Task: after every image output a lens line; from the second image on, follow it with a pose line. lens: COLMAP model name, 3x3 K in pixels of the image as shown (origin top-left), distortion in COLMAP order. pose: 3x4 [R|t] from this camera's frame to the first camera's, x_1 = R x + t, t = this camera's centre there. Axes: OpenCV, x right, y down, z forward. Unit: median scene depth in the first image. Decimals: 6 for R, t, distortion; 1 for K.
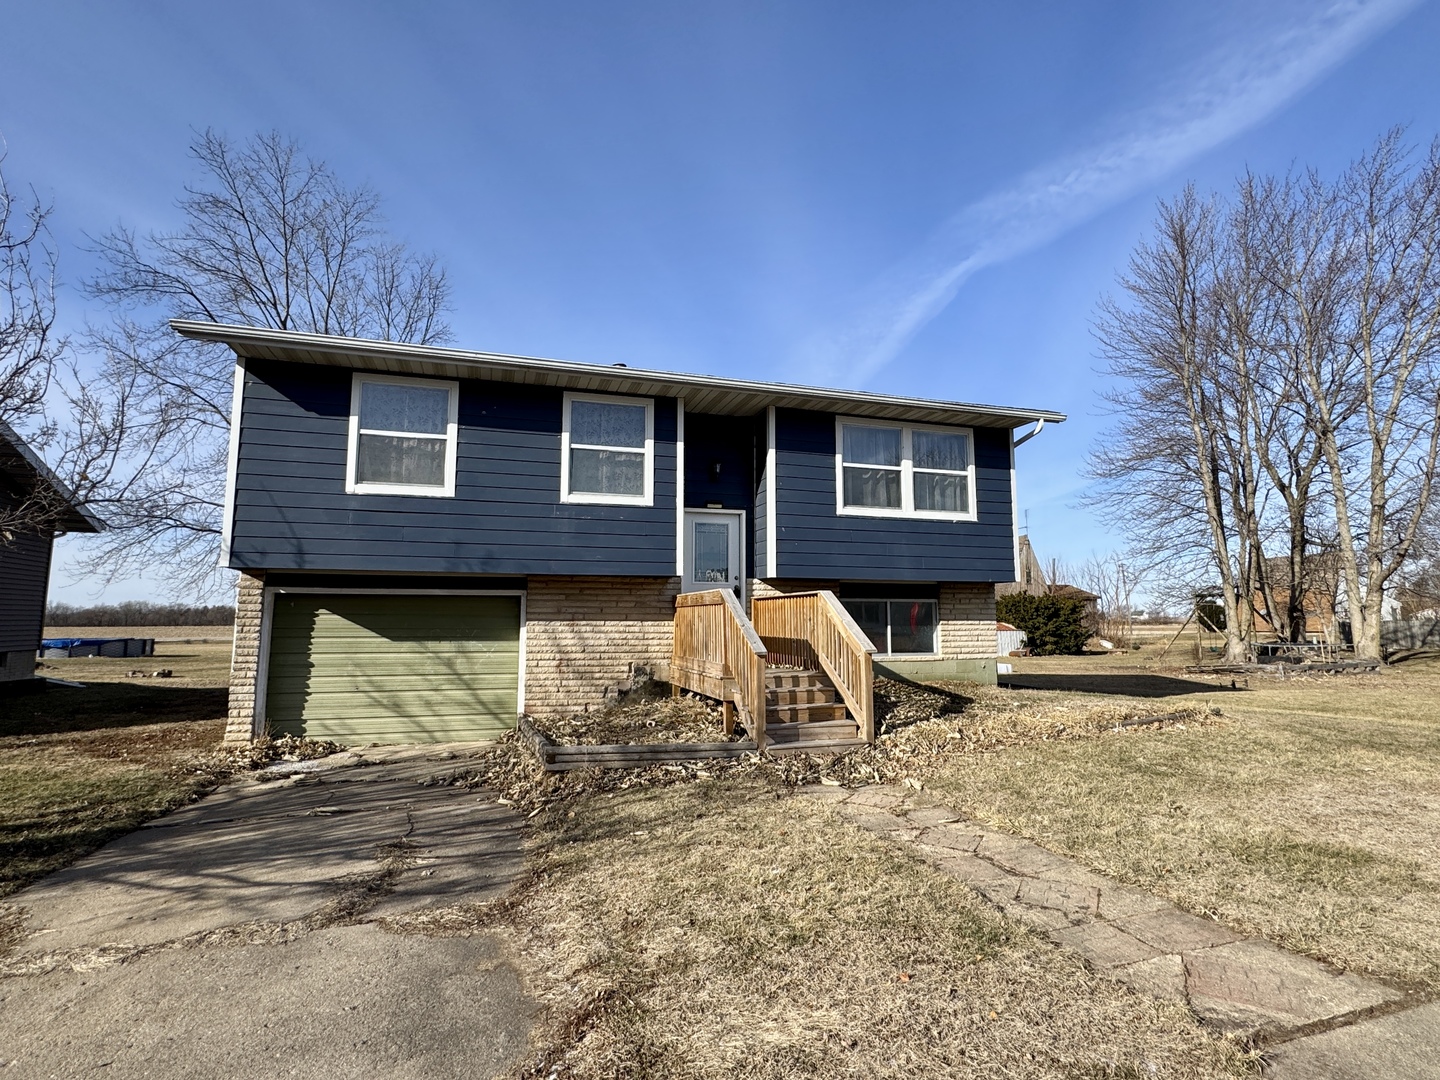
lens RADIAL K [[735.2, 0, 705.1], [0, 735.2, 542.9], [0, 0, 1]] dist [-0.007686, 0.001599]
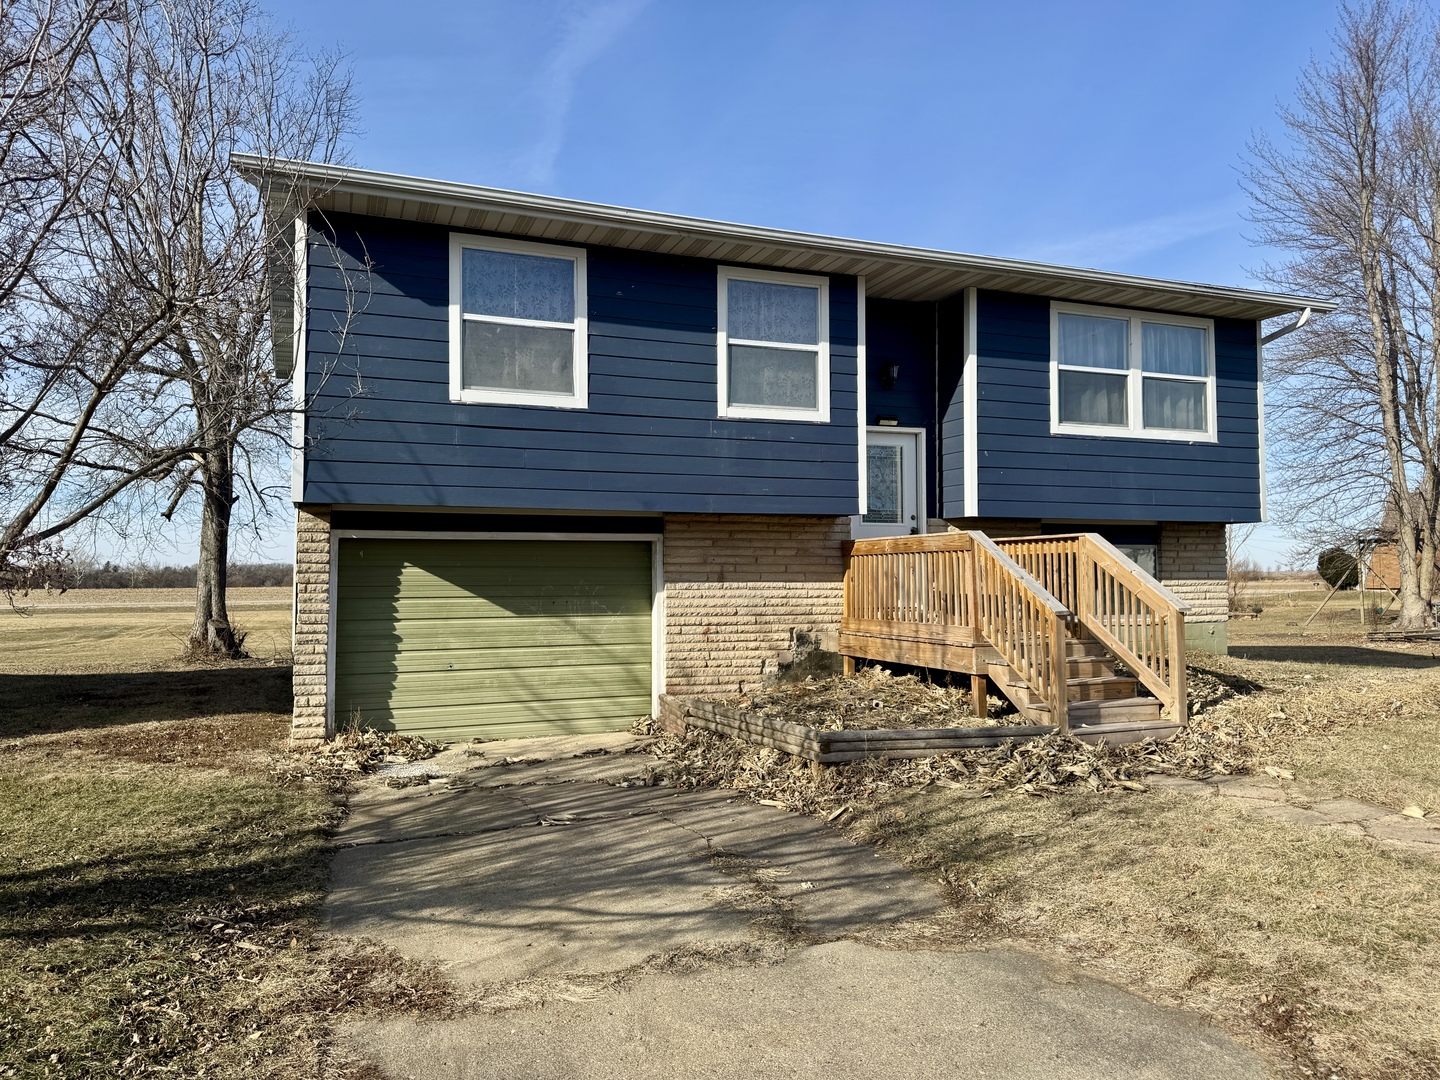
lens RADIAL K [[1008.5, 0, 712.4], [0, 1008.5, 540.6], [0, 0, 1]] dist [0.056912, -0.052297]
pose [[0.997525, -0.002910, 0.070255, -0.261872], [-0.001870, 0.997693, 0.067868, 0.001107], [-0.070290, -0.067832, 0.995218, -0.030576]]
